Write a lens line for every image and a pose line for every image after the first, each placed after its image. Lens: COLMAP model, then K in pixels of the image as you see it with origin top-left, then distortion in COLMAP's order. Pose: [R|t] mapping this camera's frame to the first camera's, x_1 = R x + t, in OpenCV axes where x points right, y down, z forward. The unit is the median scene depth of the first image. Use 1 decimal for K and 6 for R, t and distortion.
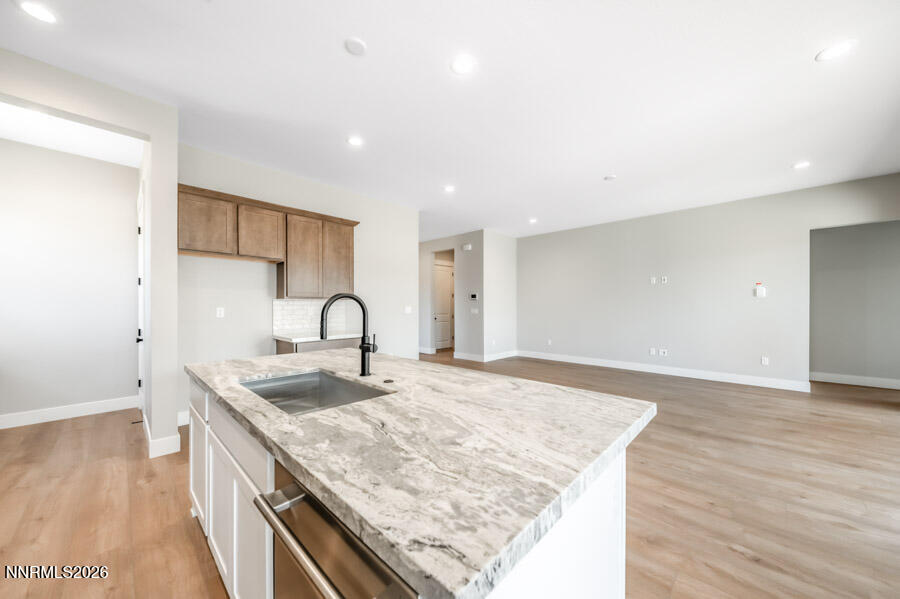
lens RADIAL K [[314.1, 0, 453.6], [0, 314.1, 304.5], [0, 0, 1]] dist [0.008862, -0.002679]
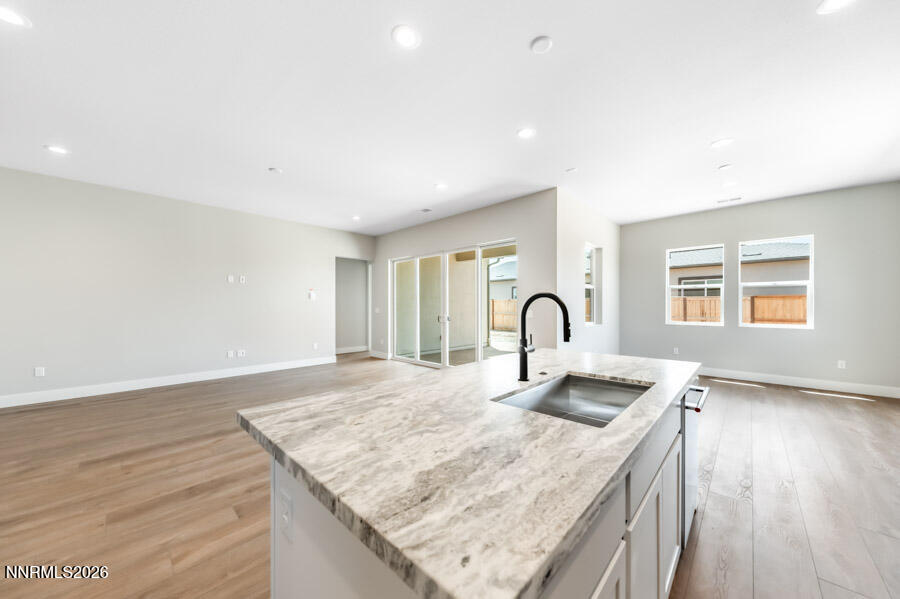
lens RADIAL K [[314.1, 0, 451.9], [0, 314.1, 309.0], [0, 0, 1]] dist [0.008862, -0.002679]
pose [[-0.004207, -0.008503, 0.999955, -0.532044], [-0.005477, 0.999949, 0.008479, 0.002073], [-0.999976, -0.005441, -0.004253, 0.536781]]
